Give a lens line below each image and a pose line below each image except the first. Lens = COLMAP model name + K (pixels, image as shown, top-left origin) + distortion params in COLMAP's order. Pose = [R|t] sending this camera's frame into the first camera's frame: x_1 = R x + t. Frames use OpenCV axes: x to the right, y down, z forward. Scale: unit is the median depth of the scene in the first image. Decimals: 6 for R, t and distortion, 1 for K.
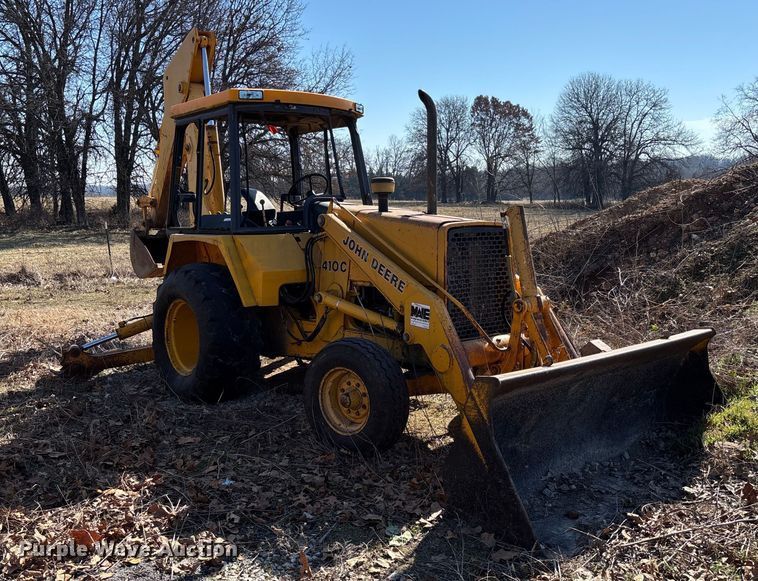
lens RADIAL K [[719.1, 0, 377.3], [0, 719.1, 288.5], [0, 0, 1]] dist [0.036592, 0.000000]
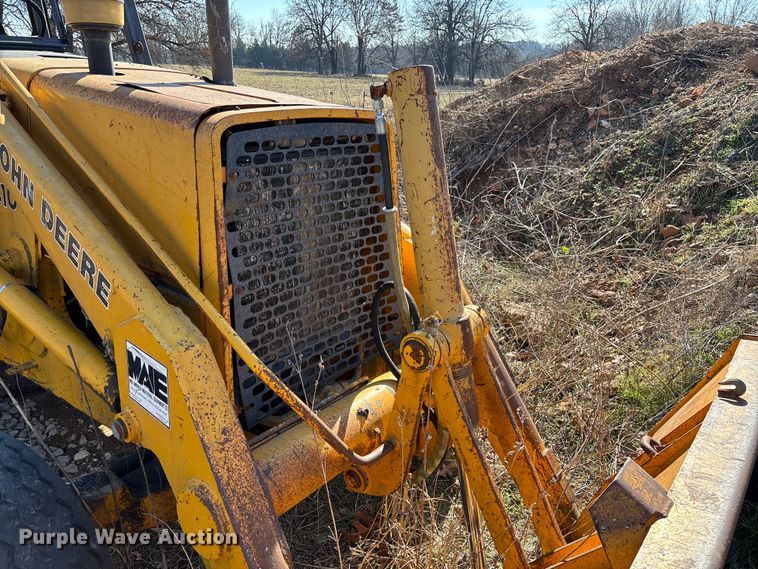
lens RADIAL K [[565.0, 0, 377.0], [0, 565.0, 287.0], [0, 0, 1]] dist [0.033303, -0.004288]
pose [[0.983185, -0.033559, 0.179502, 0.067127], [-0.009857, 0.971783, 0.235673, -0.041785], [-0.182346, -0.233479, 0.955111, 0.394524]]
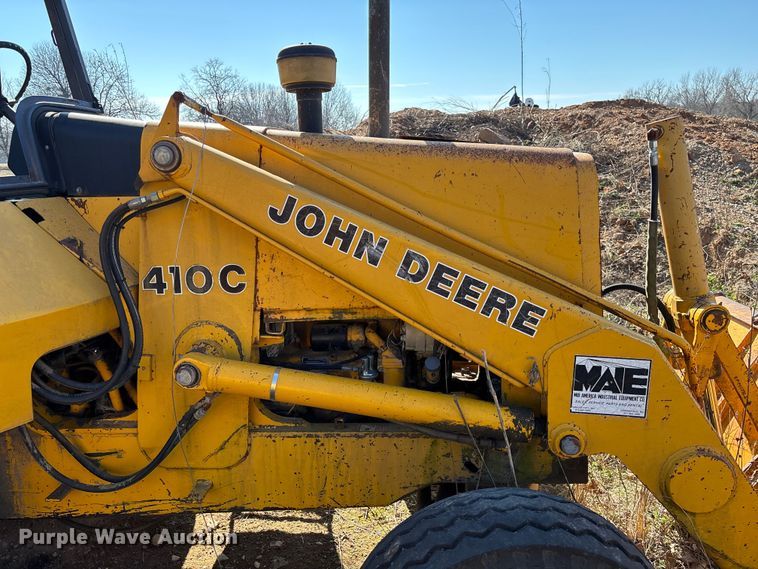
lens RADIAL K [[565.0, 0, 378.4], [0, 565.0, 285.0], [0, 0, 1]] dist [0.033303, -0.004288]
pose [[0.707520, -0.156021, 0.689256, -0.130155], [0.092355, 0.987374, 0.128701, -0.038137], [-0.700633, -0.027402, 0.712996, 0.474977]]
